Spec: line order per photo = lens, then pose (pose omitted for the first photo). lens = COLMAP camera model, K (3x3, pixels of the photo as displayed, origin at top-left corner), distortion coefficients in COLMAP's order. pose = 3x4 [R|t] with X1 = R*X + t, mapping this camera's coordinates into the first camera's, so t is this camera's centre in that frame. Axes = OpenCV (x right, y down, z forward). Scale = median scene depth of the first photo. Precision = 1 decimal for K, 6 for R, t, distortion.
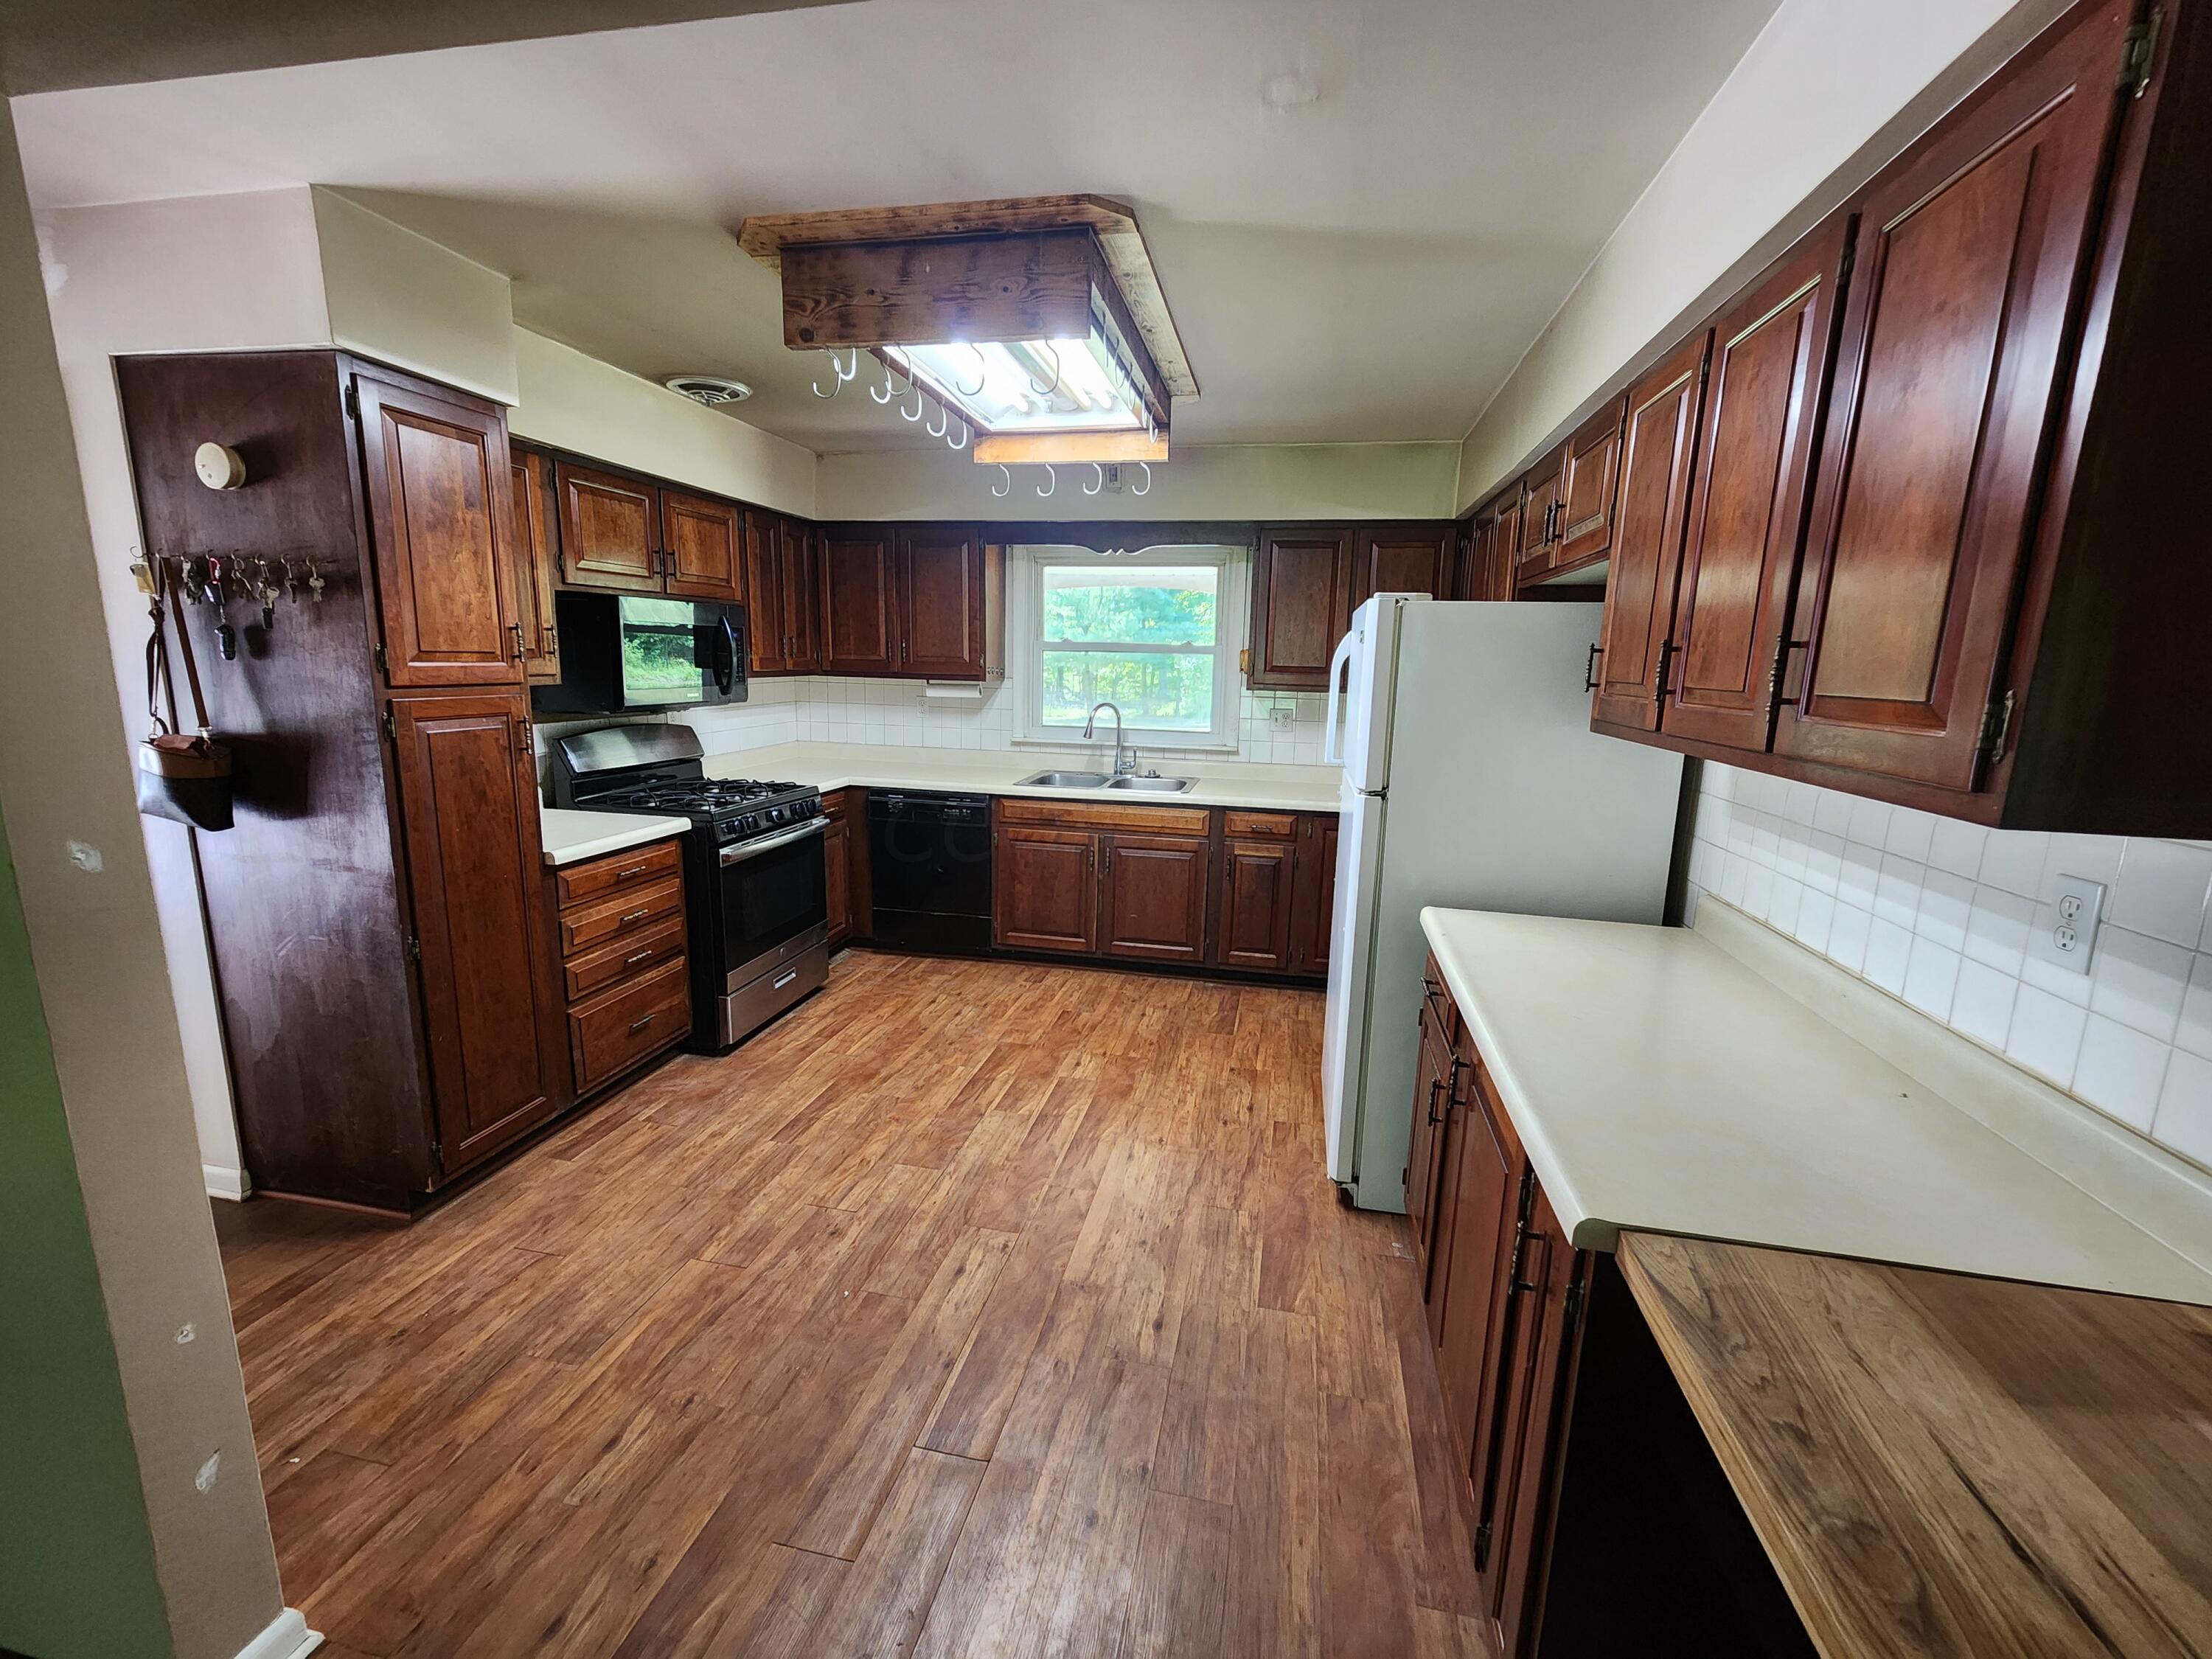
lens RADIAL K [[908.6, 0, 1105.0], [0, 908.6, 825.7], [0, 0, 1]] dist [0.000515, 0.000146]
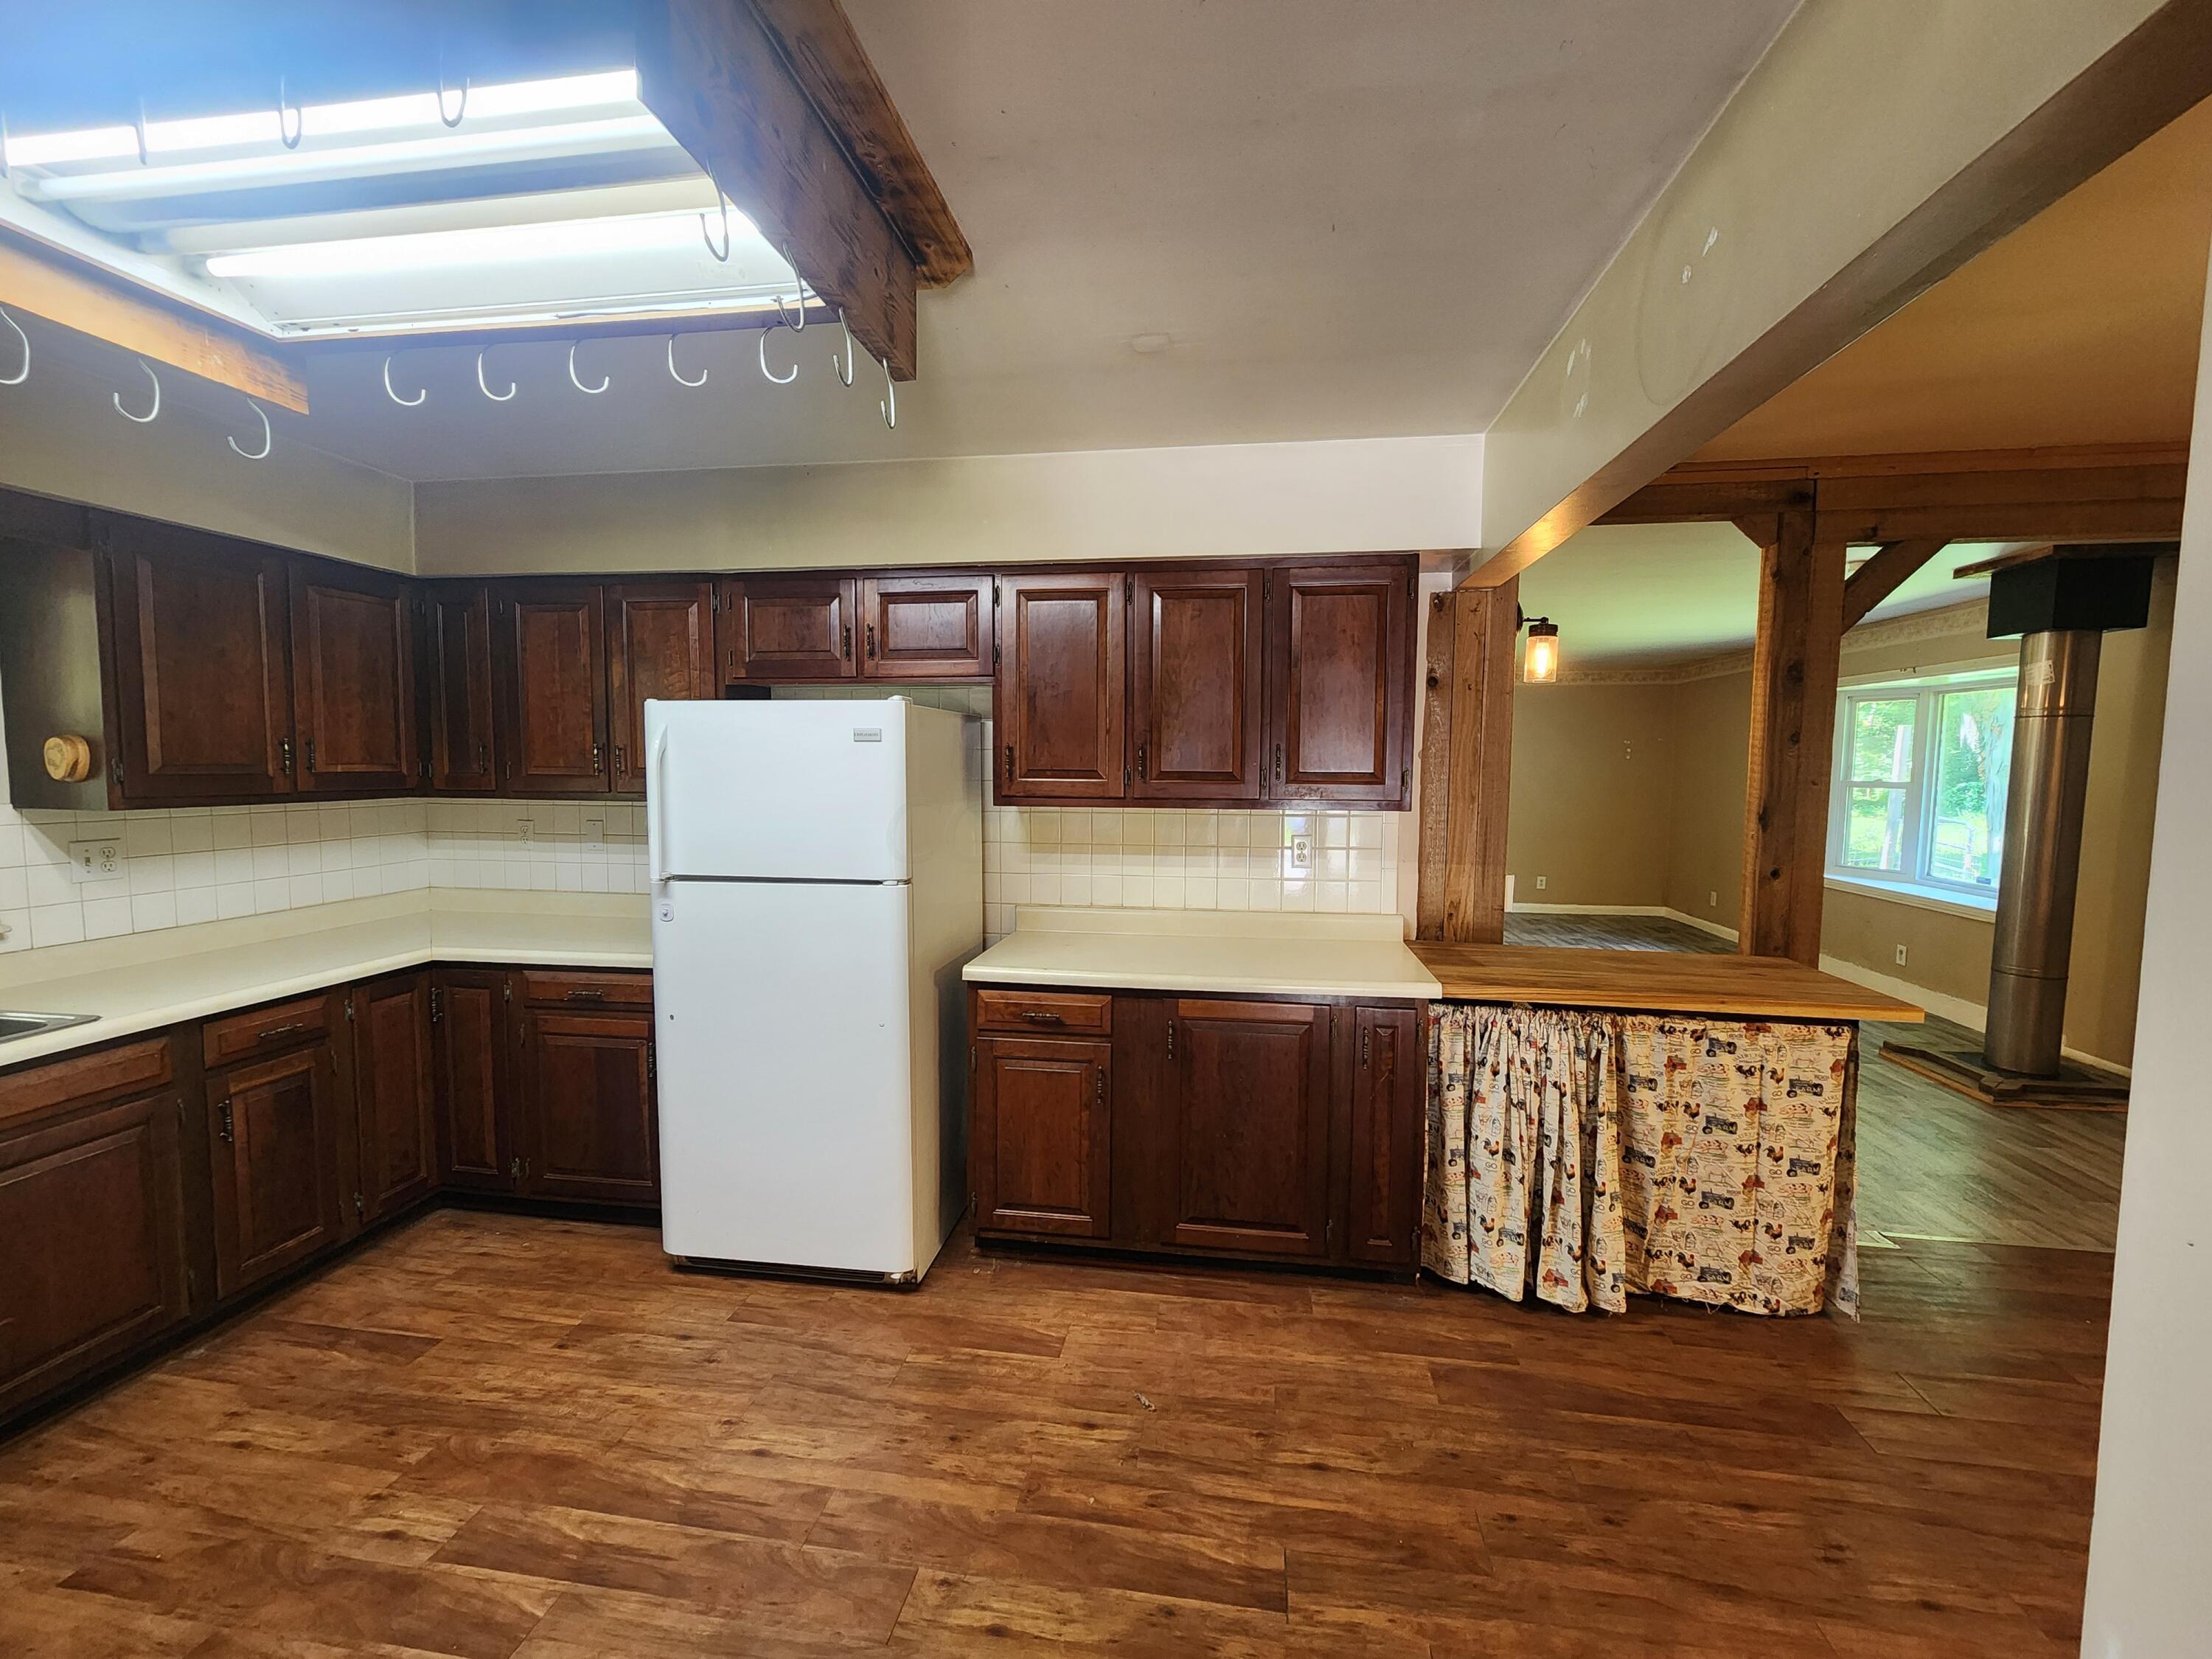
lens RADIAL K [[913.6, 0, 1107.0], [0, 913.6, 826.6], [0, 0, 1]] dist [0.000086, 0.000060]
pose [[-0.051433, -0.094510, 0.994194, -0.485046], [0.175728, 0.979123, 0.102168, -0.104694], [-0.983094, 0.179963, -0.033751, 0.499633]]
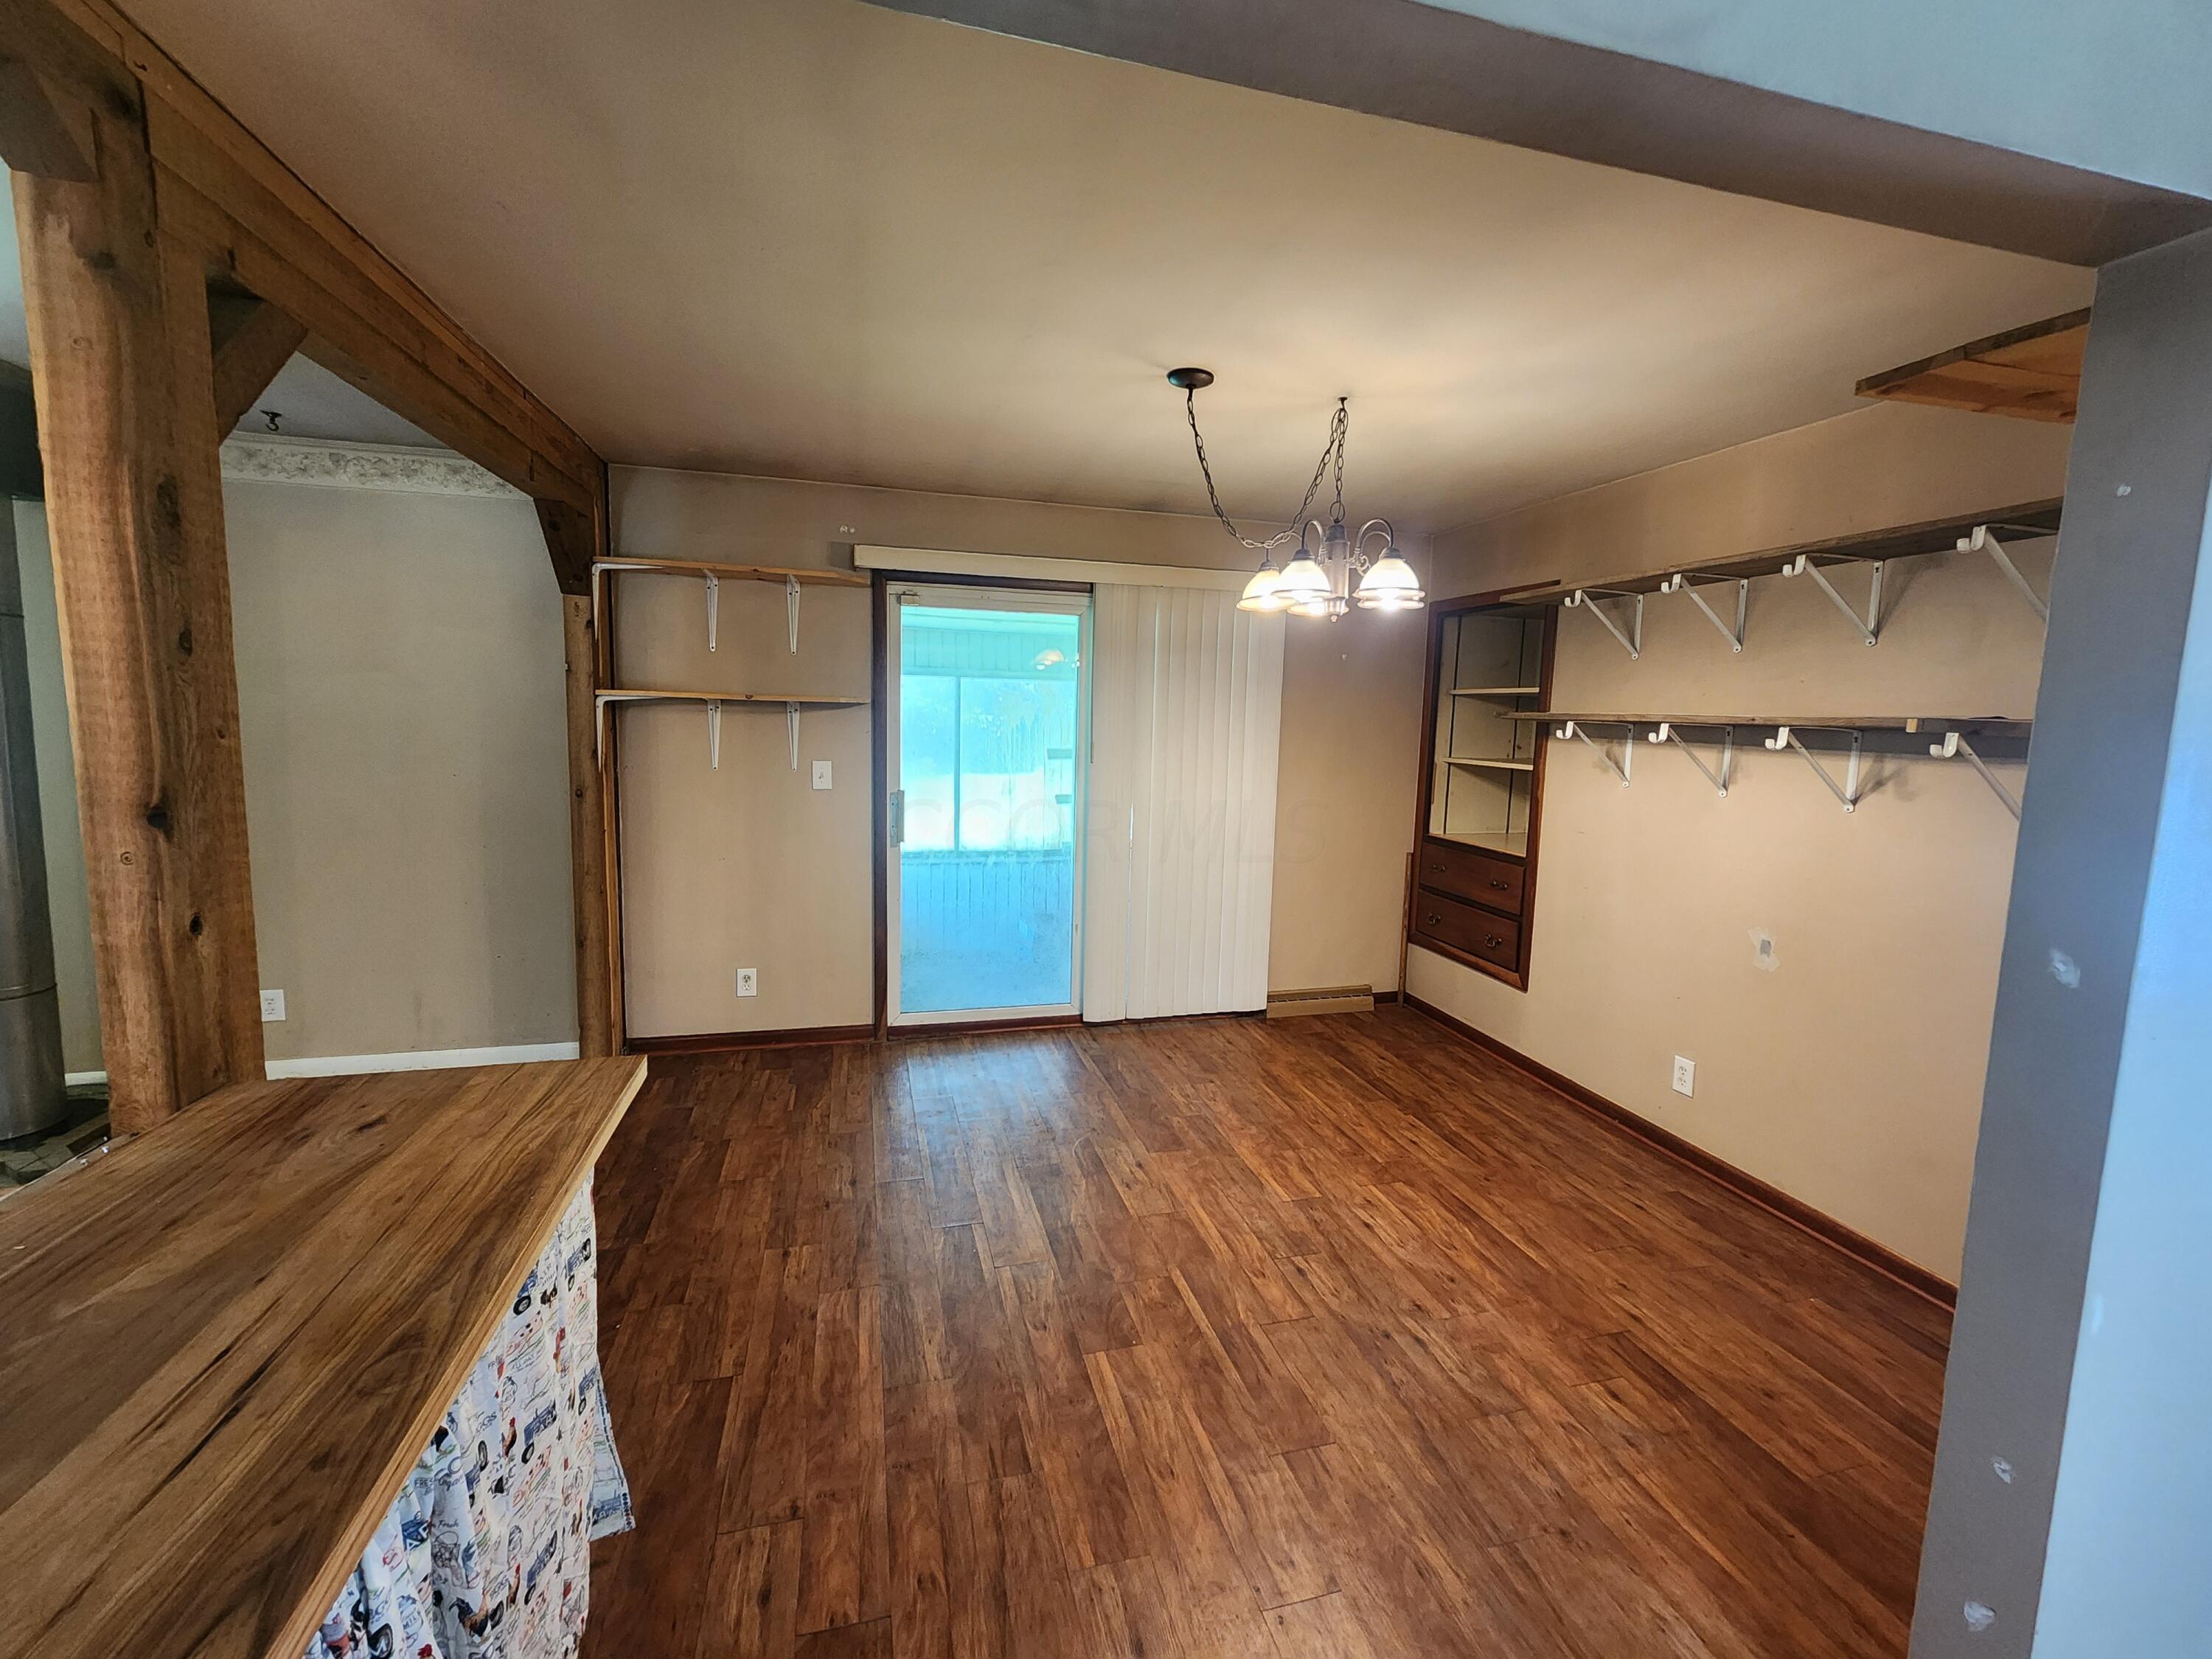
lens RADIAL K [[914.0, 0, 1108.4], [0, 914.0, 817.7], [0, 0, 1]] dist [-0.010002, 0.005366]
pose [[-0.890593, 0.005694, -0.454765, 0.084300], [-0.128698, 0.955897, 0.264004, -0.075503], [0.436212, 0.293647, -0.850582, 0.391408]]
